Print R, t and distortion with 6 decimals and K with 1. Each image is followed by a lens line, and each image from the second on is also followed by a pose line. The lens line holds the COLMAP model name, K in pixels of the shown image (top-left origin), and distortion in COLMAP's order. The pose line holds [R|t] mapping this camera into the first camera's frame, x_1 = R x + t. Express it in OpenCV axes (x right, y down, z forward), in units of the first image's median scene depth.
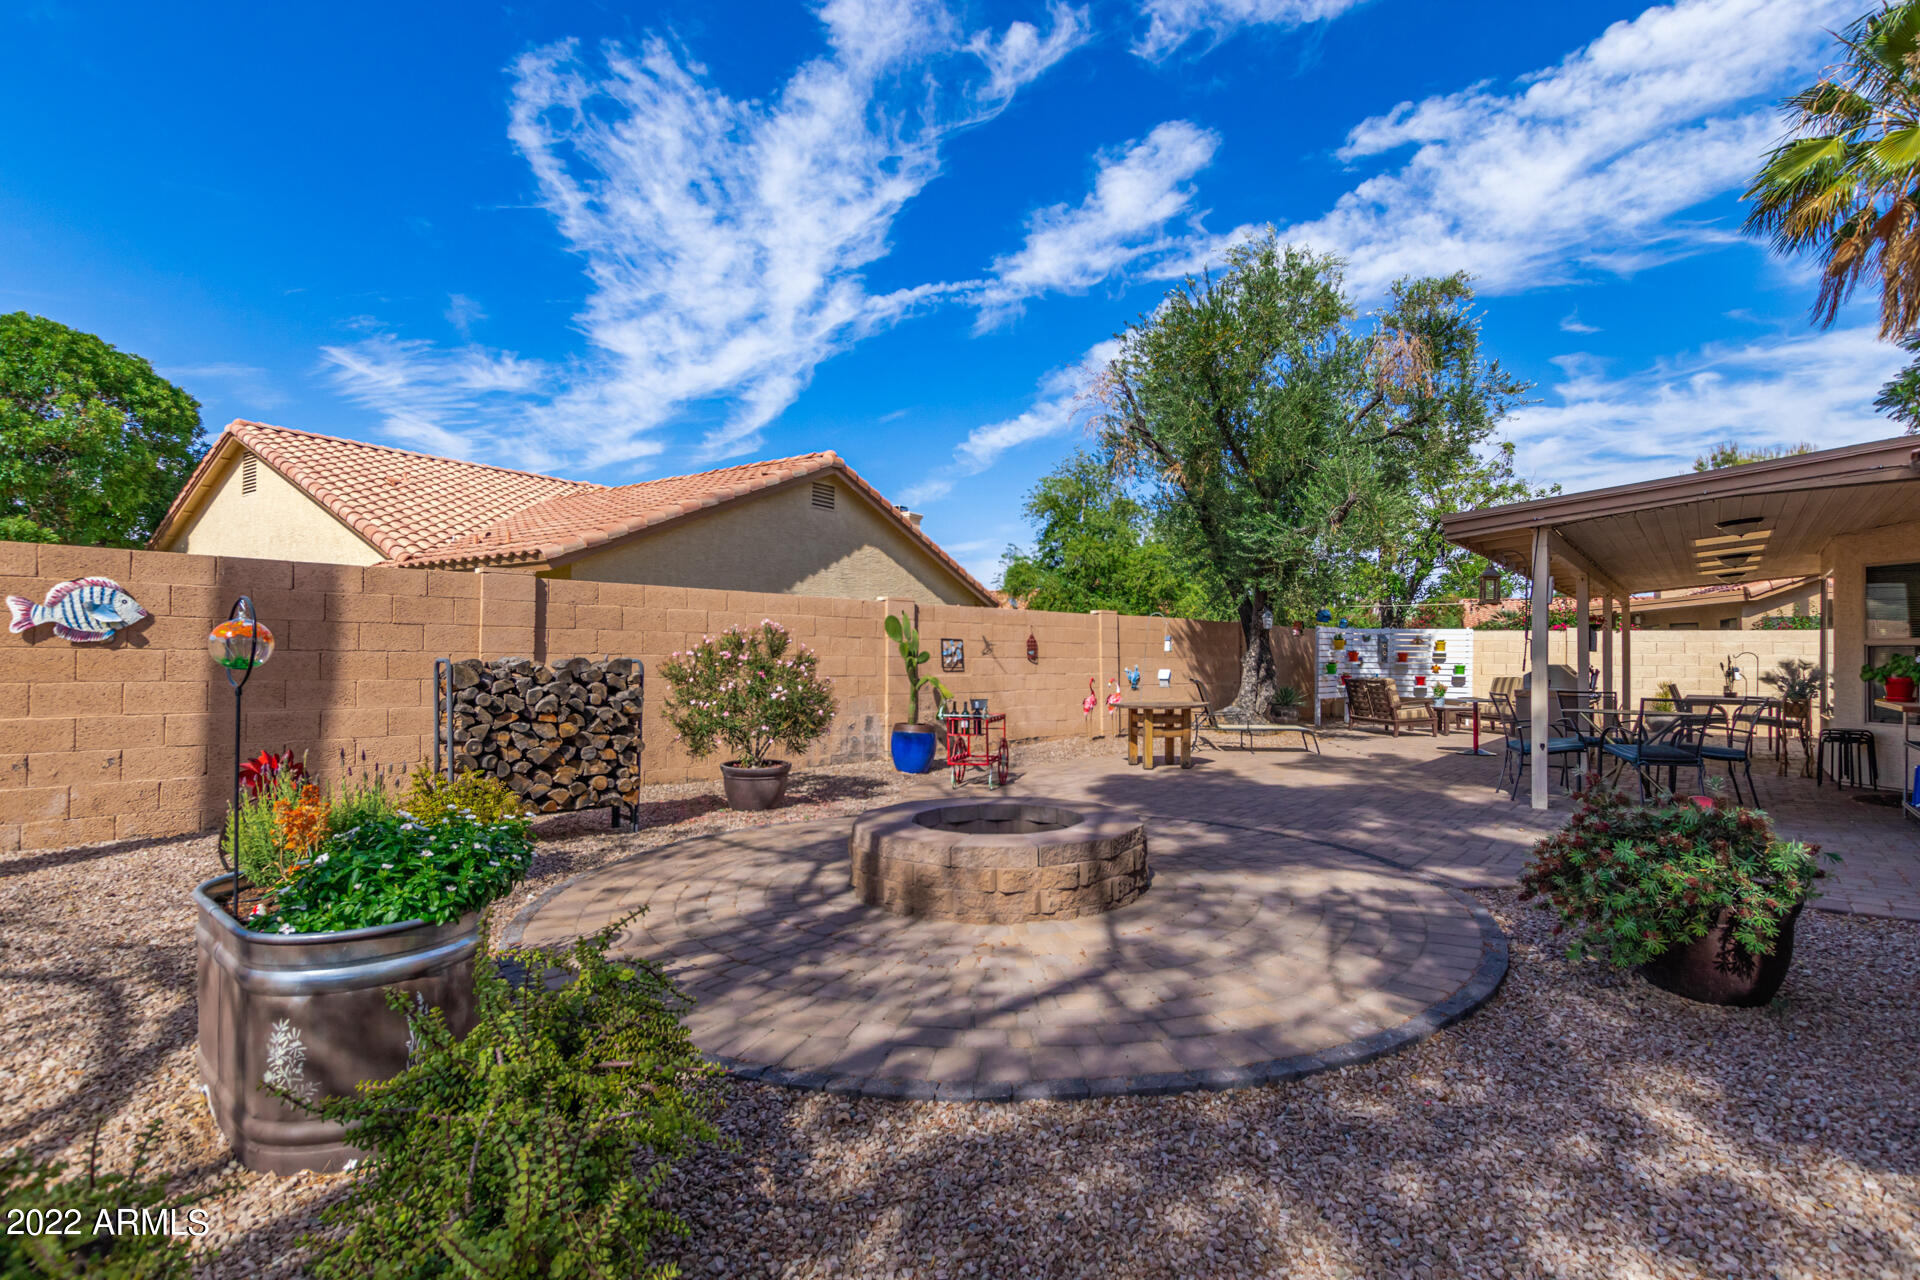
lens RADIAL K [[879.4, 0, 986.1], [0, 879.4, 662.6], [0, 0, 1]] dist [0.002676, -0.000910]
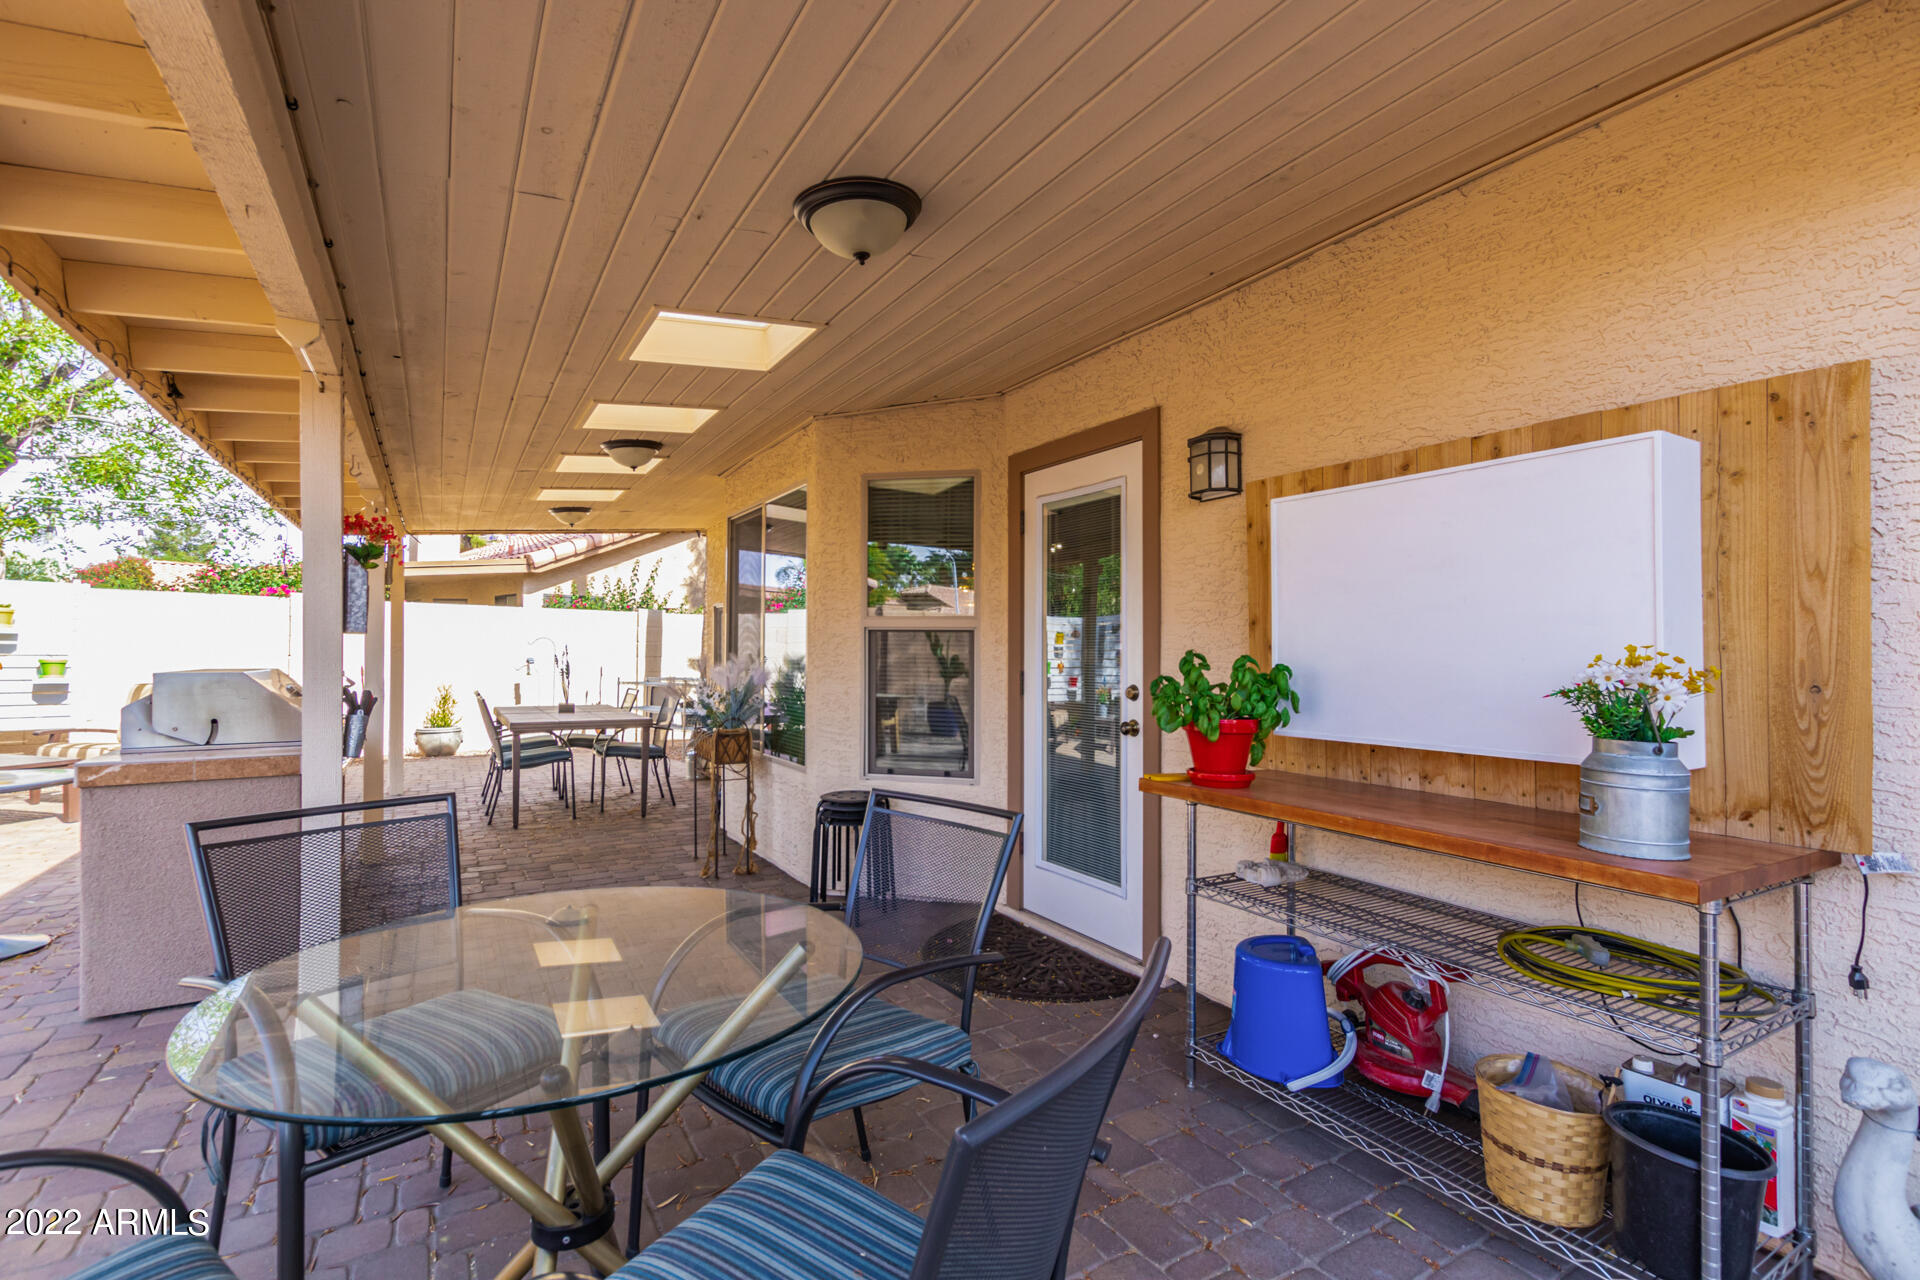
lens RADIAL K [[879.4, 0, 950.0], [0, 879.4, 645.8], [0, 0, 1]] dist [0.002676, -0.000910]
pose [[0.346541, -0.000047, 0.938035, 0.269072], [-0.003172, 0.999994, 0.001222, -0.006678], [-0.938029, -0.003399, 0.346539, 0.395105]]
